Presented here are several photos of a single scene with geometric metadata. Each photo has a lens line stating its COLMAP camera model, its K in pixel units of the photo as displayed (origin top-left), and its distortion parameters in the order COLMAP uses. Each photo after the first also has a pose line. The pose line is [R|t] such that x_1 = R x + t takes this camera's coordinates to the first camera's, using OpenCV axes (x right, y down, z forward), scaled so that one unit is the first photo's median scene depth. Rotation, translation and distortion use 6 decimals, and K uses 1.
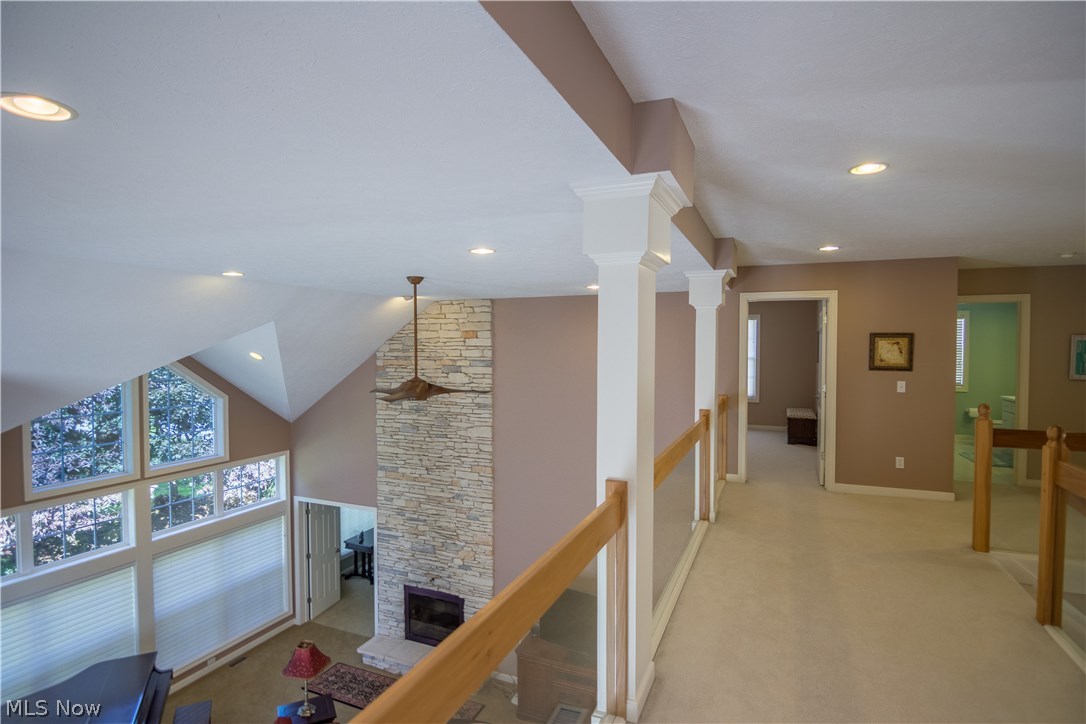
lens RADIAL K [[561.8, 0, 539.2], [0, 561.8, 364.7], [0, 0, 1]] dist [-0.004136, -0.007900]
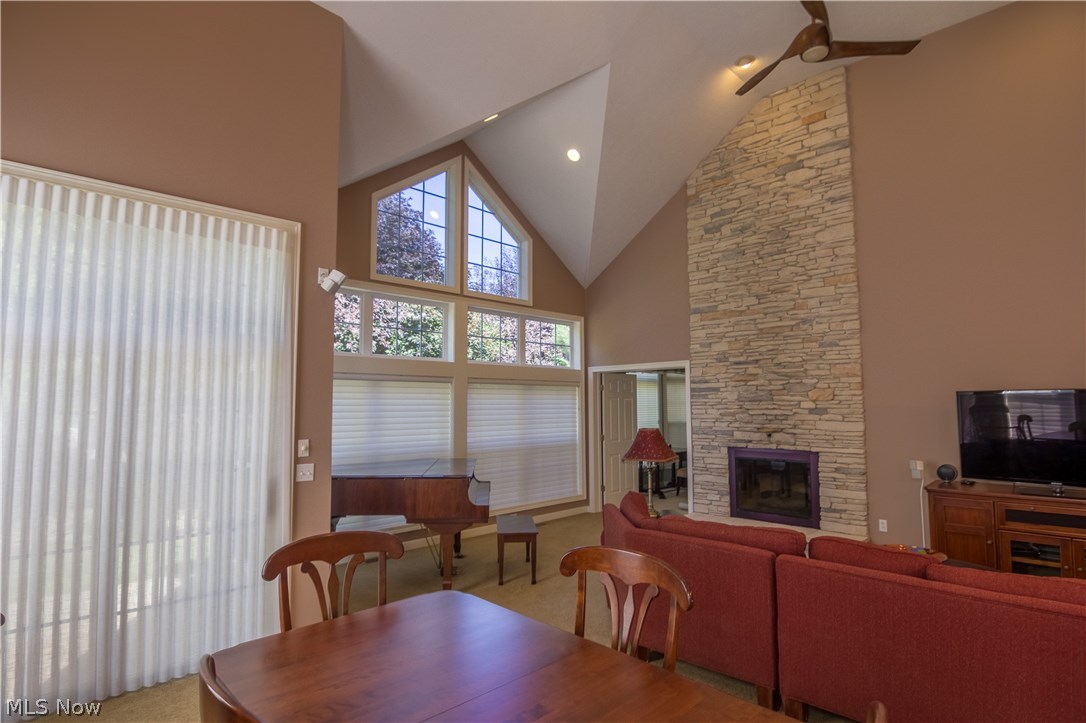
lens RADIAL K [[561.8, 0, 544.1], [0, 561.8, 358.0], [0, 0, 1]] dist [-0.004136, -0.007900]
pose [[0.933280, -0.031113, -0.357800, -0.200609], [-0.005728, 0.994824, -0.101447, 0.358683], [0.359104, 0.096728, 0.928271, 0.136380]]
